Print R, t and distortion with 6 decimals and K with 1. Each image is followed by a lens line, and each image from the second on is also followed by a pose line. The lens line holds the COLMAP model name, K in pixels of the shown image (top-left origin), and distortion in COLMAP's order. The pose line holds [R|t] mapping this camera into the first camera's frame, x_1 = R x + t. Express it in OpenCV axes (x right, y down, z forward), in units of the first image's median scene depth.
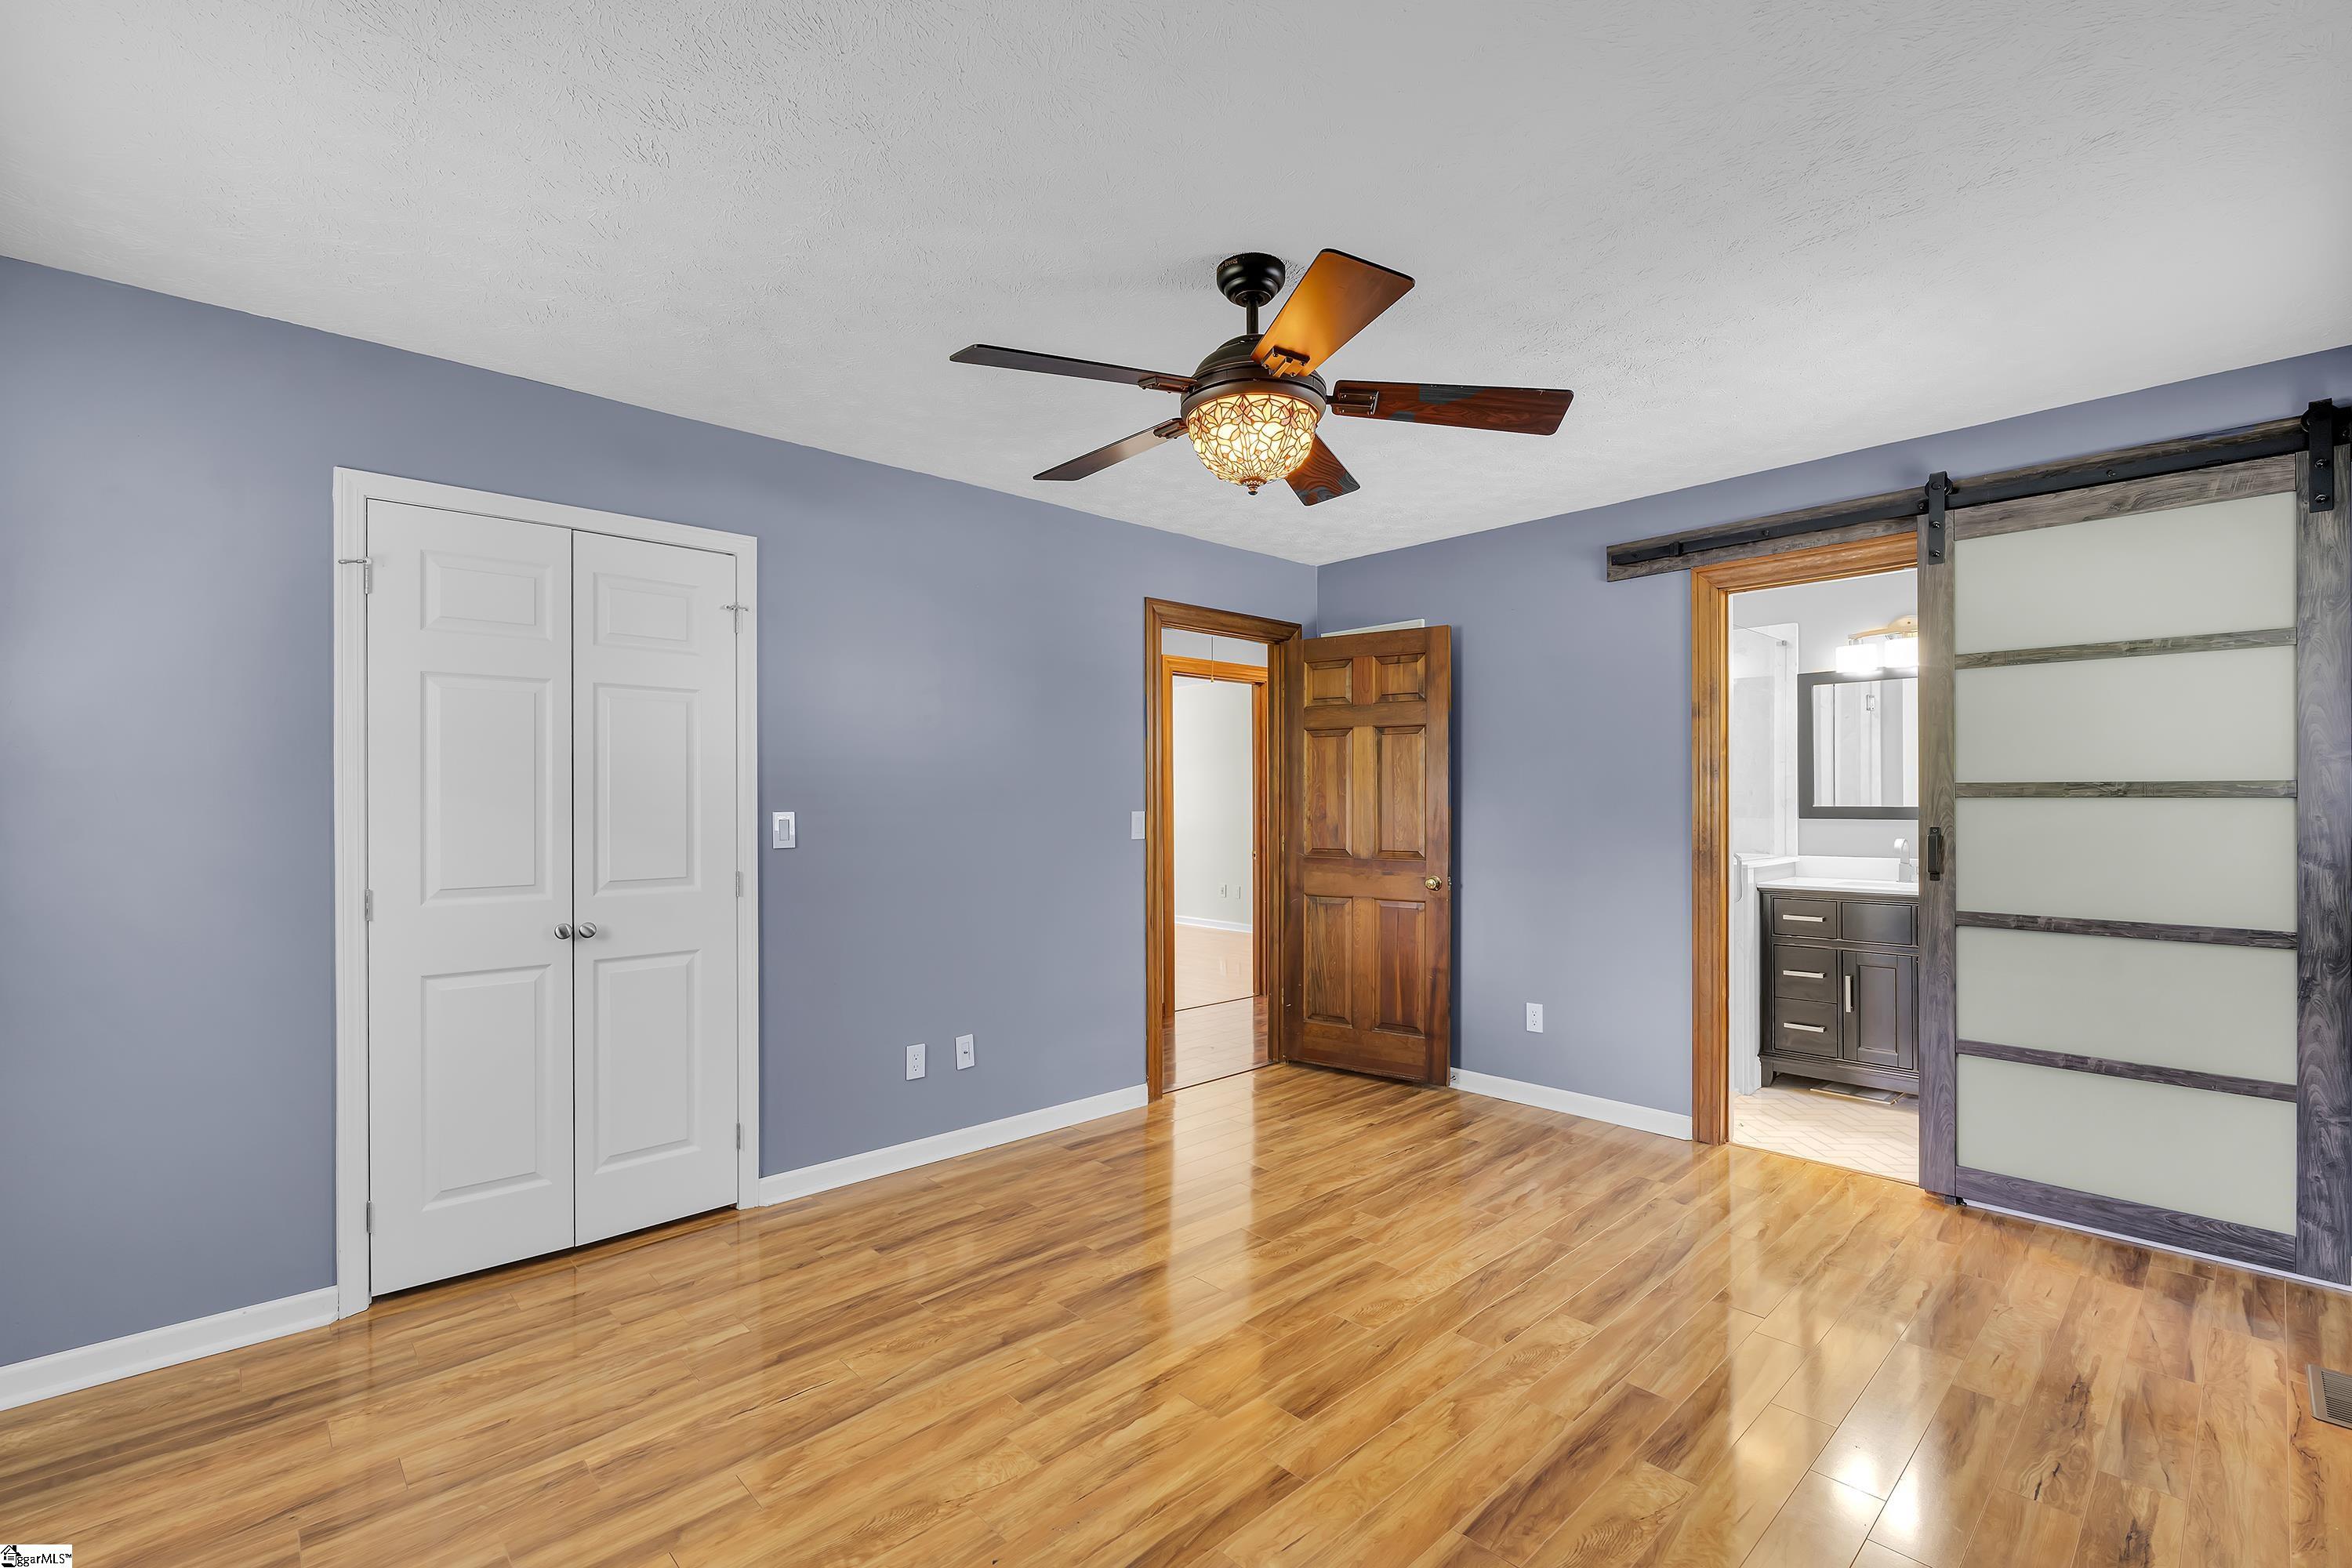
lens RADIAL K [[1029.4, 0, 1179.3], [0, 1029.4, 797.0], [0, 0, 1]] dist [-0.006950, 0.000171]
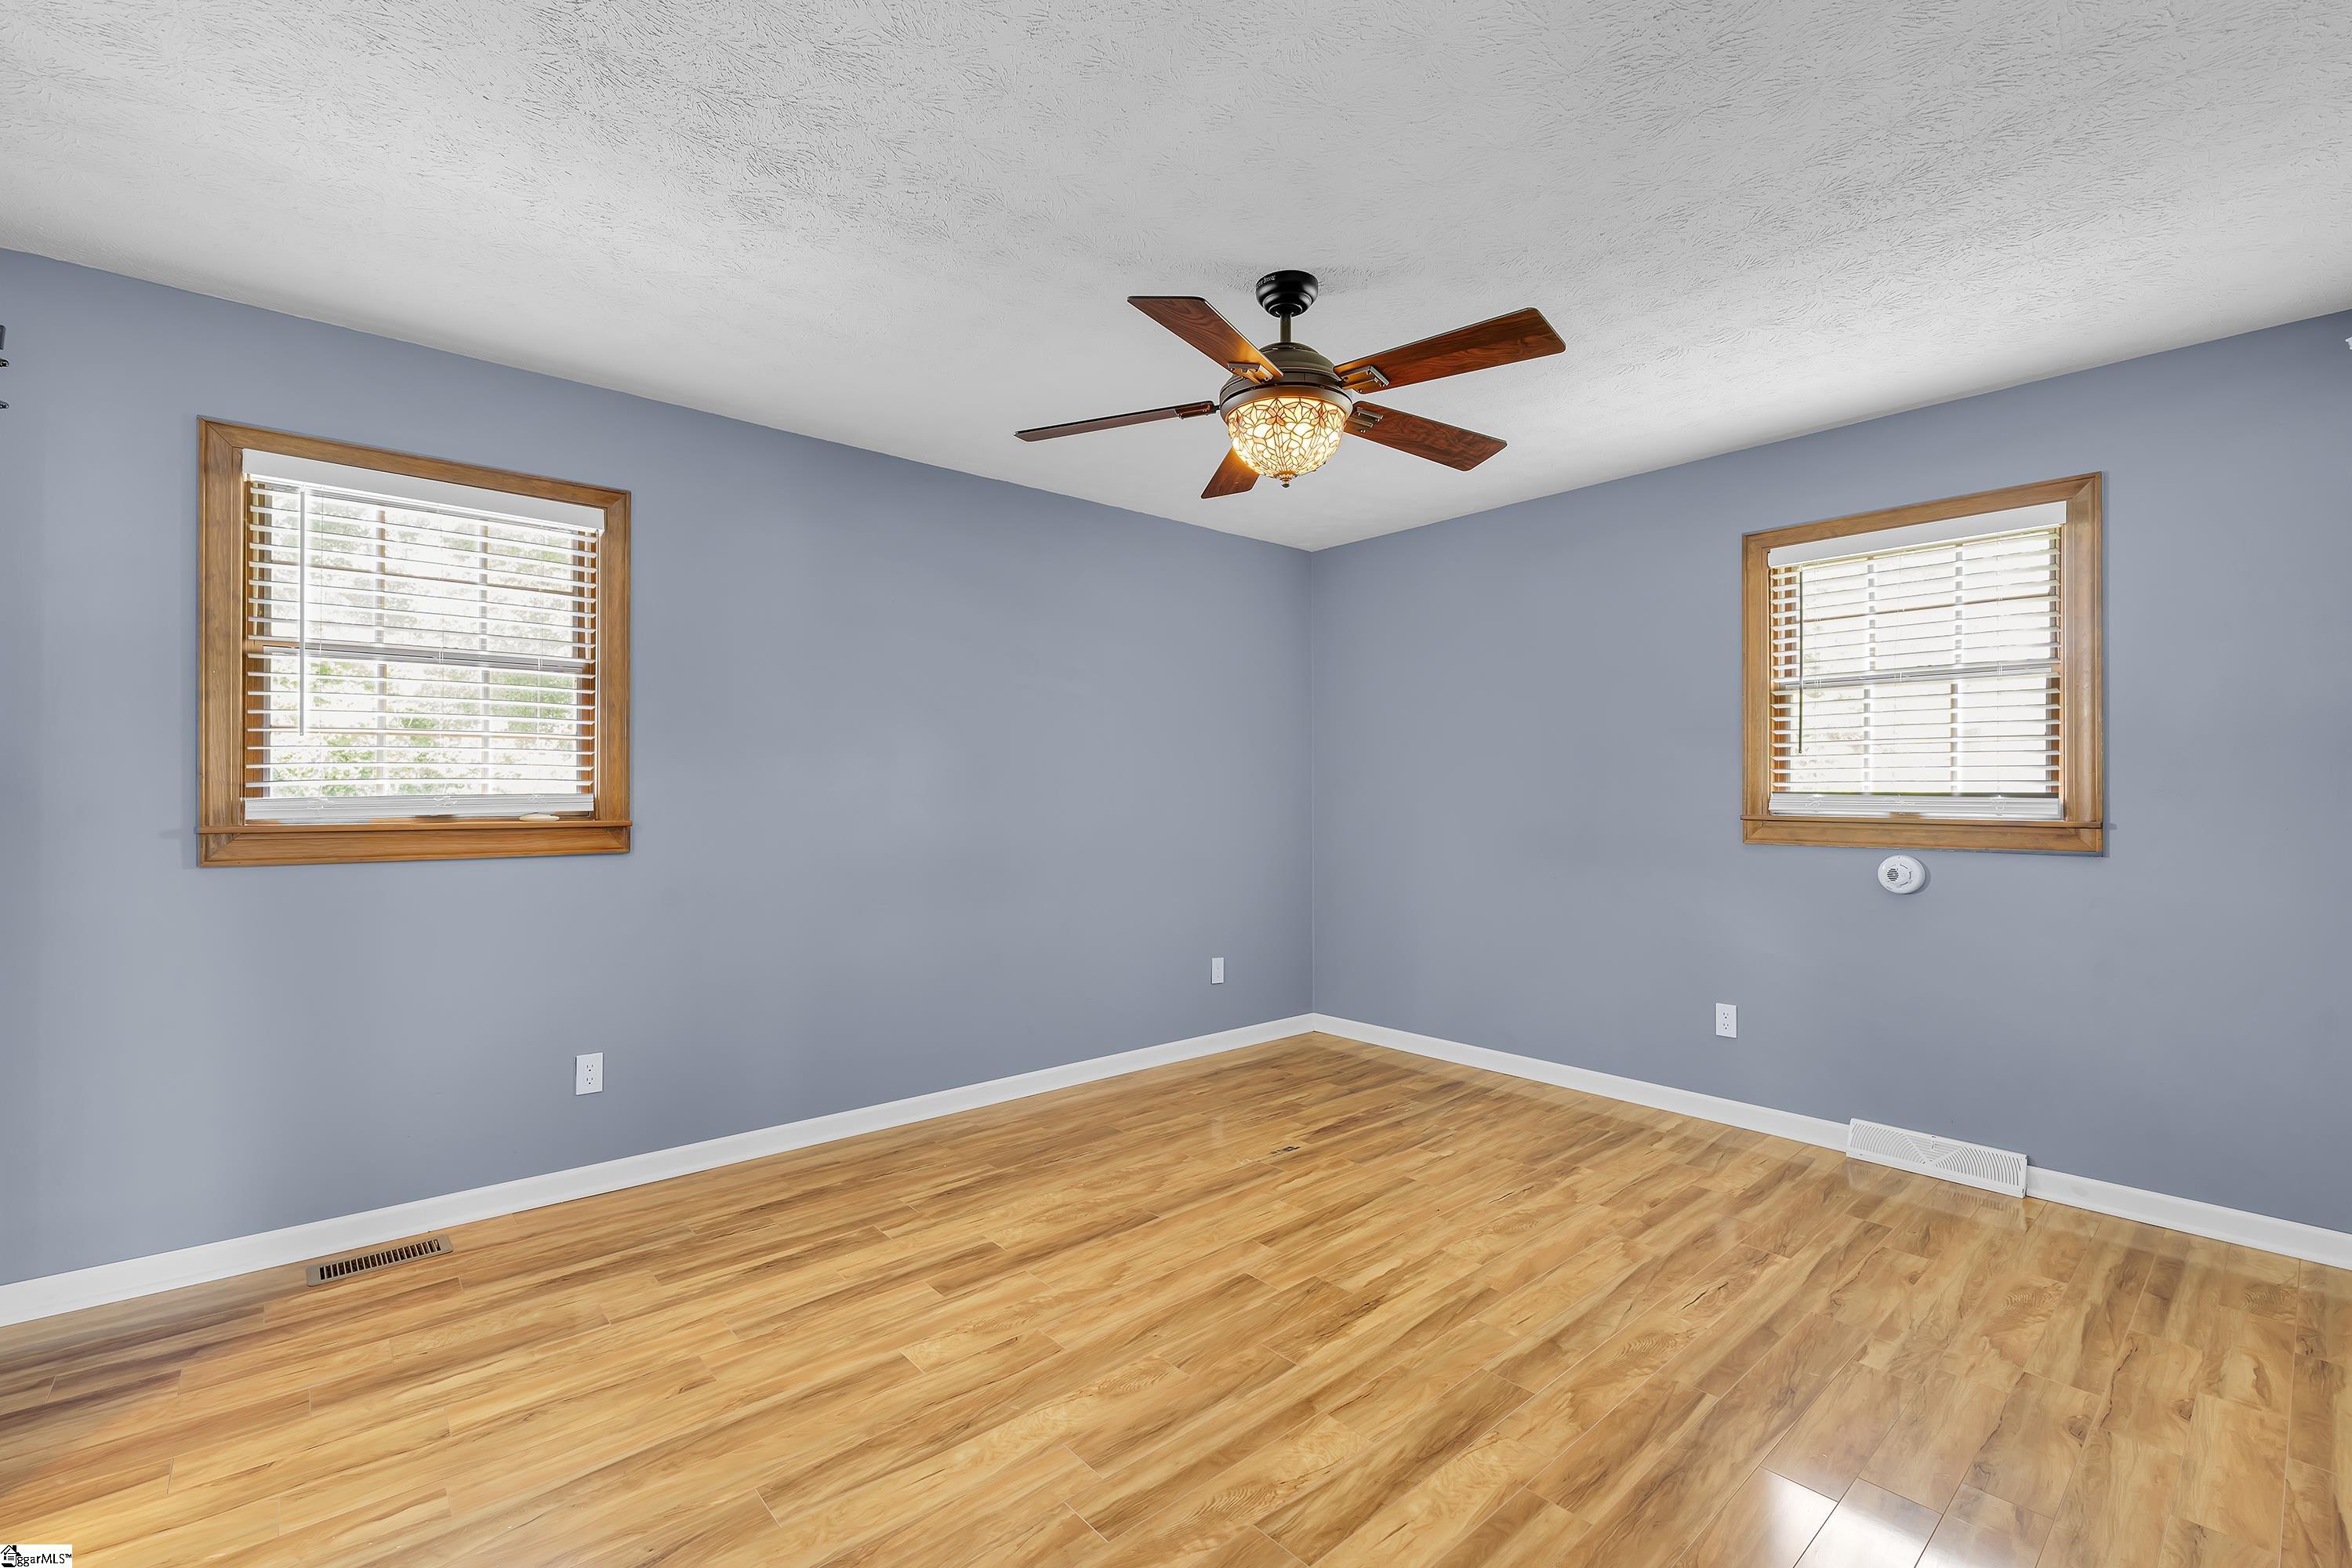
lens RADIAL K [[1028.1, 0, 1177.9], [0, 1028.1, 755.3], [0, 0, 1]] dist [-0.001139, -0.000183]
pose [[-0.999286, 0.002171, 0.037708, 0.138742], [0.000912, 0.999442, -0.033384, 0.028886], [-0.037760, -0.033326, -0.998731, 2.017409]]
